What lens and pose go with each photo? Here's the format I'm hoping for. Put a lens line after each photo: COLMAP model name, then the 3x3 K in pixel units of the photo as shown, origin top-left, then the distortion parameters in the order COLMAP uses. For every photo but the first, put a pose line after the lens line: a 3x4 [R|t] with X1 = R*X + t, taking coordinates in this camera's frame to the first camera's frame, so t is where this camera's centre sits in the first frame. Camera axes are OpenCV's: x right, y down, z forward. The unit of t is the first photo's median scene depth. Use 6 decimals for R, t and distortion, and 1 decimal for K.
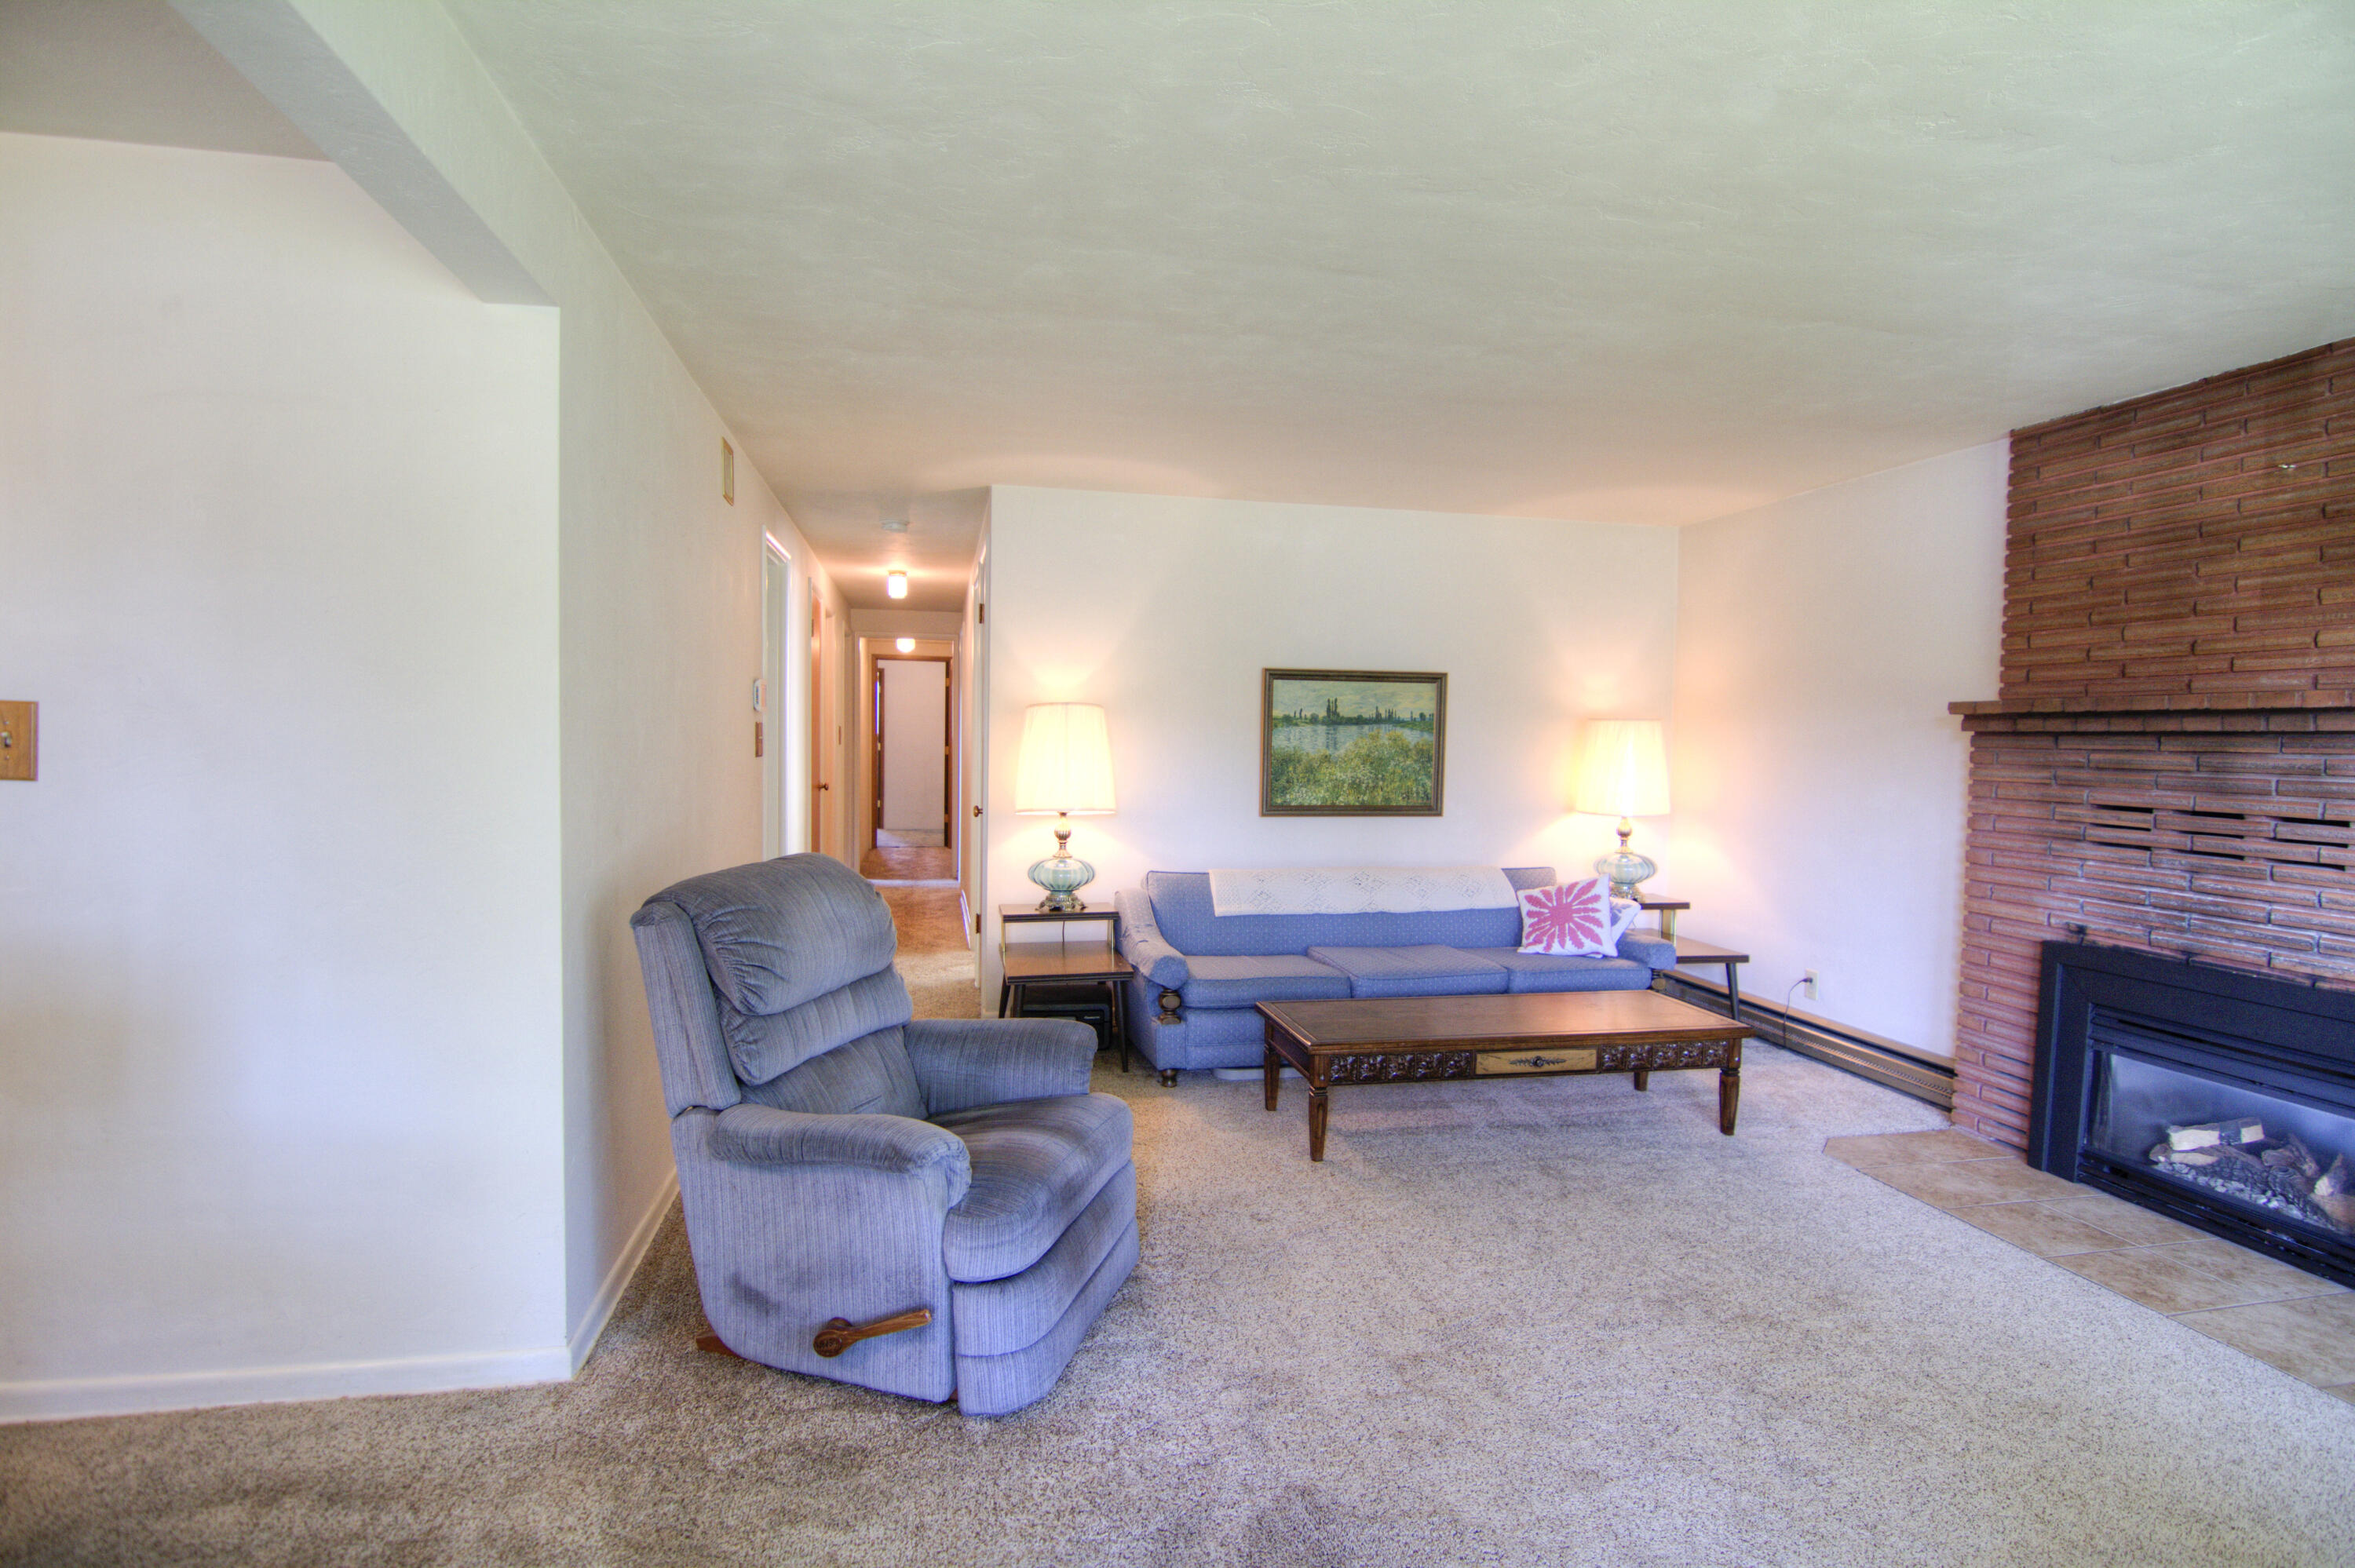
lens RADIAL K [[1262.0, 0, 1177.5], [0, 1262.0, 784.0], [0, 0, 1]] dist [0.000461, -0.000051]
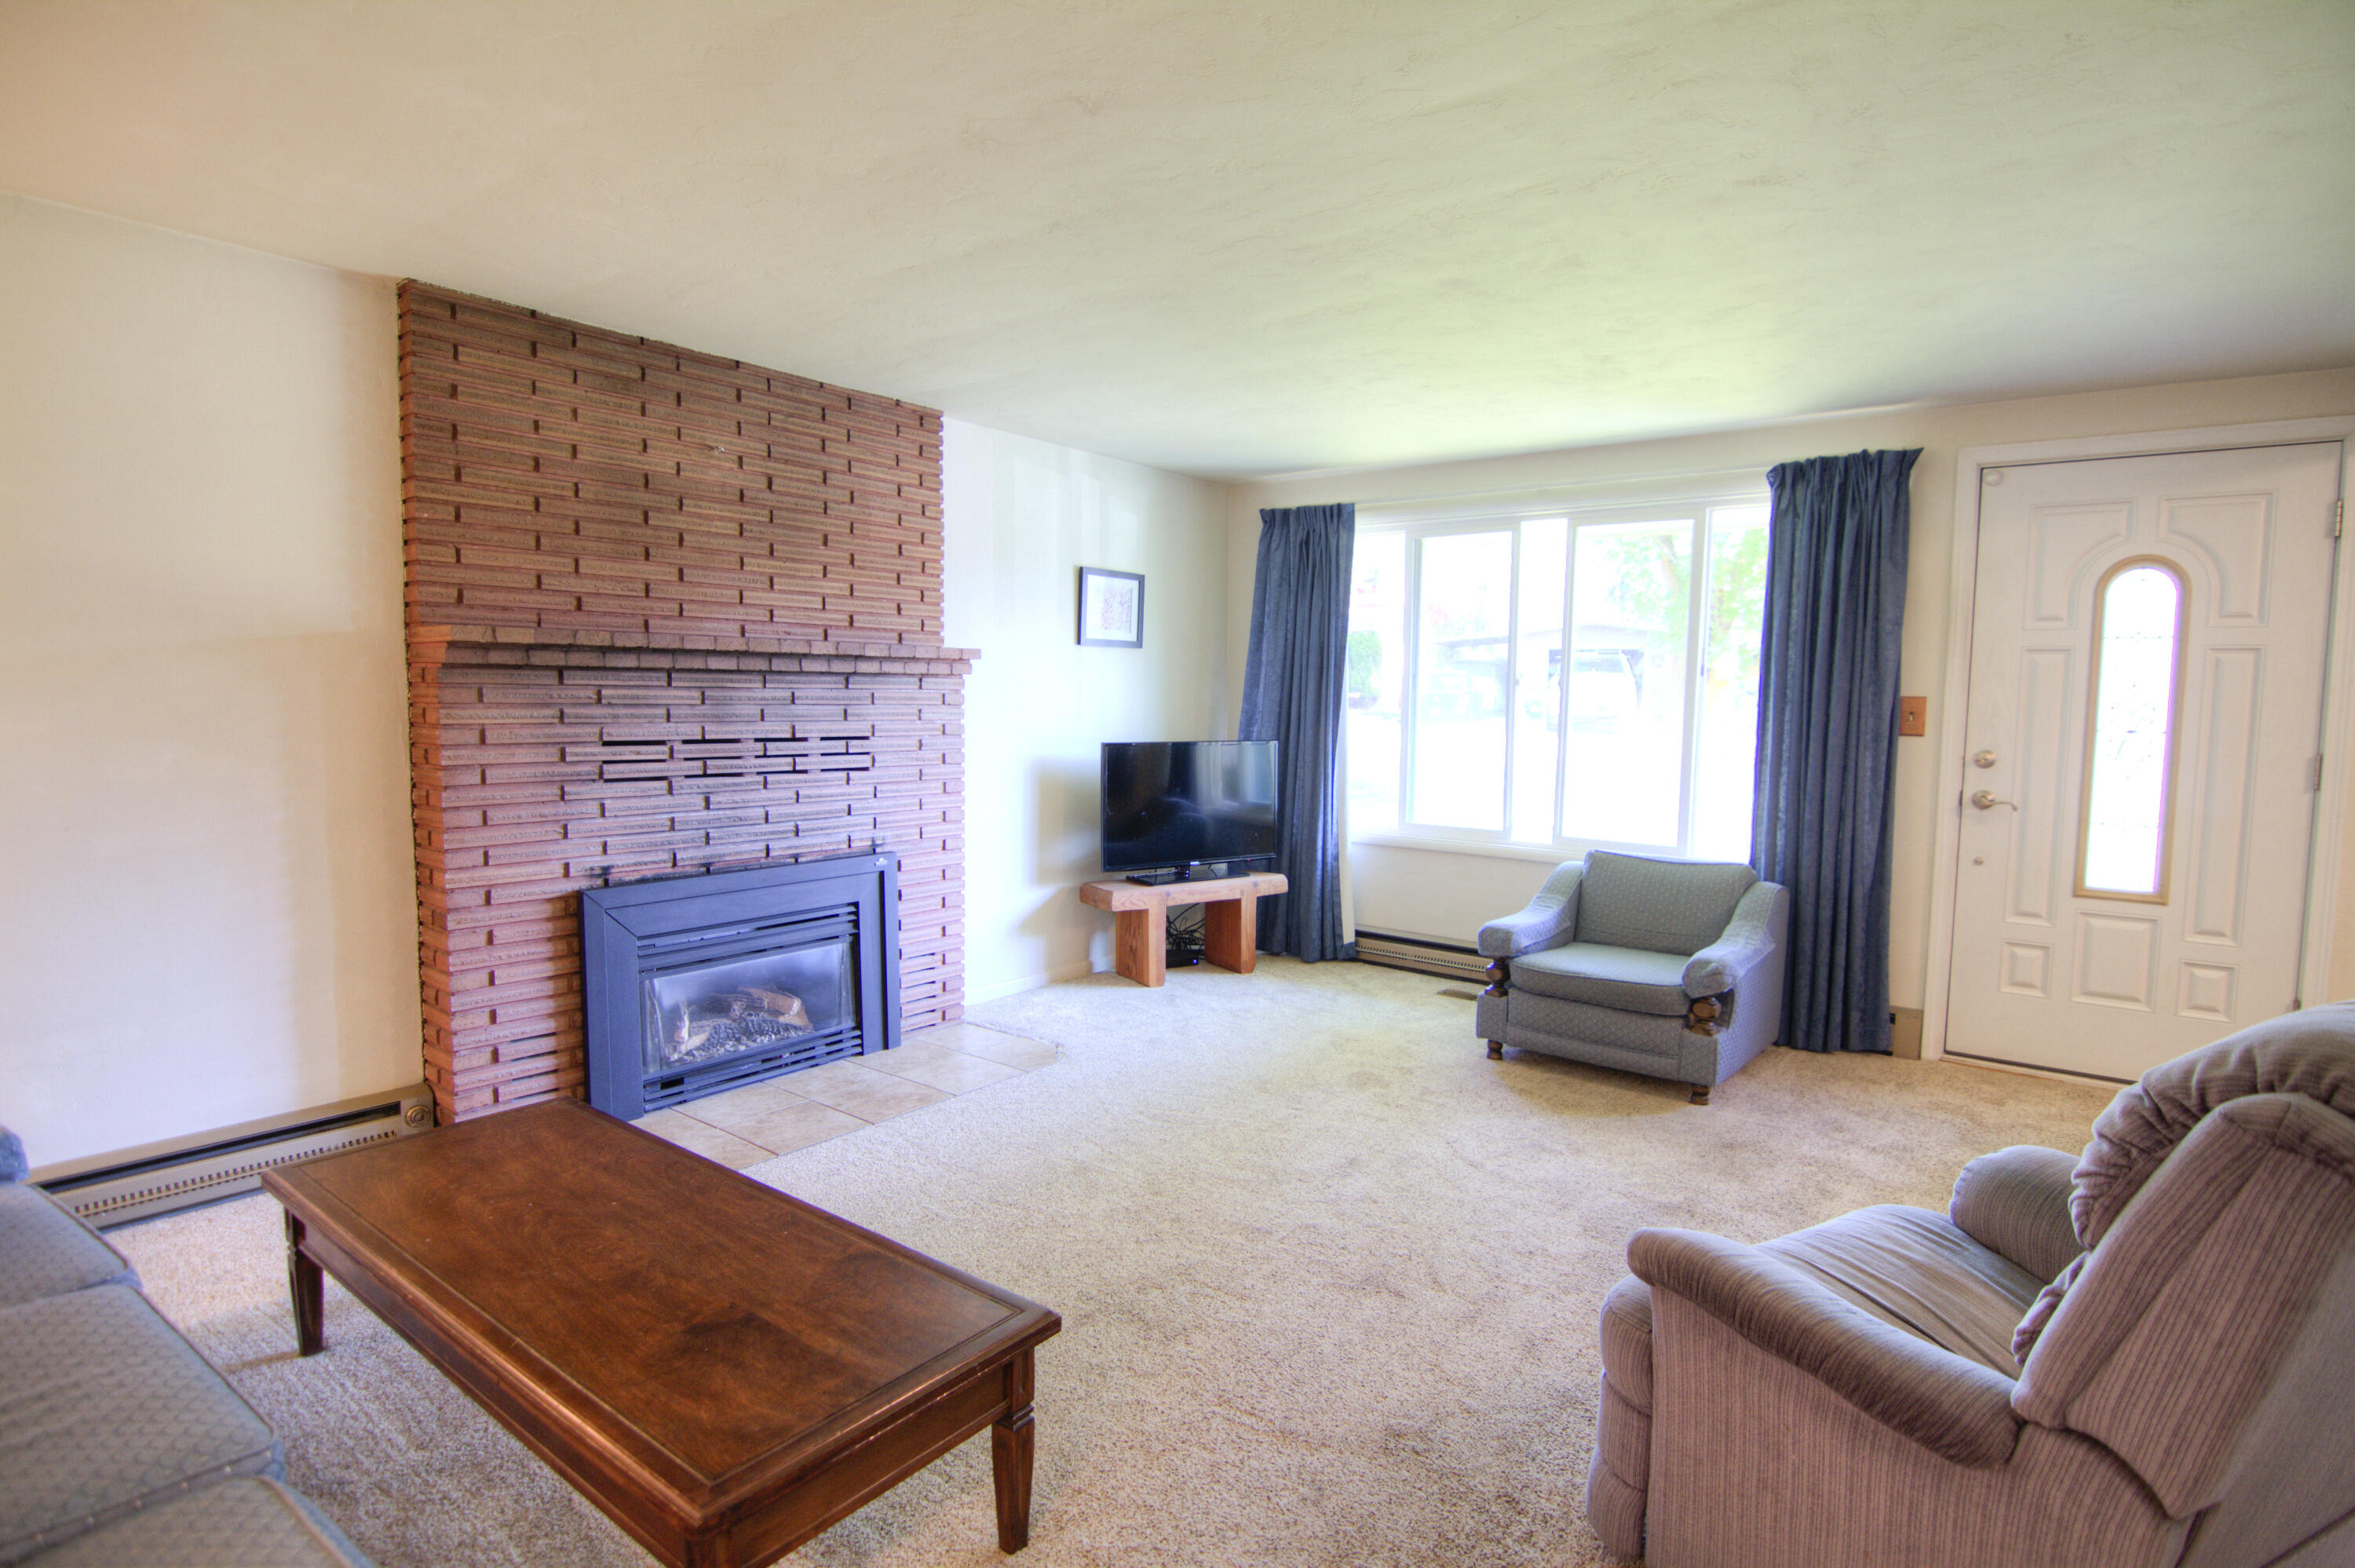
lens RADIAL K [[1203.4, 0, 1177.5], [0, 1203.4, 784.0], [0, 0, 1]] dist [-0.000608, -0.008314]
pose [[-0.656054, -0.080330, 0.750427, -0.278096], [0.007053, 0.993623, 0.112529, -0.054975], [-0.754681, 0.079117, -0.651304, 1.328831]]
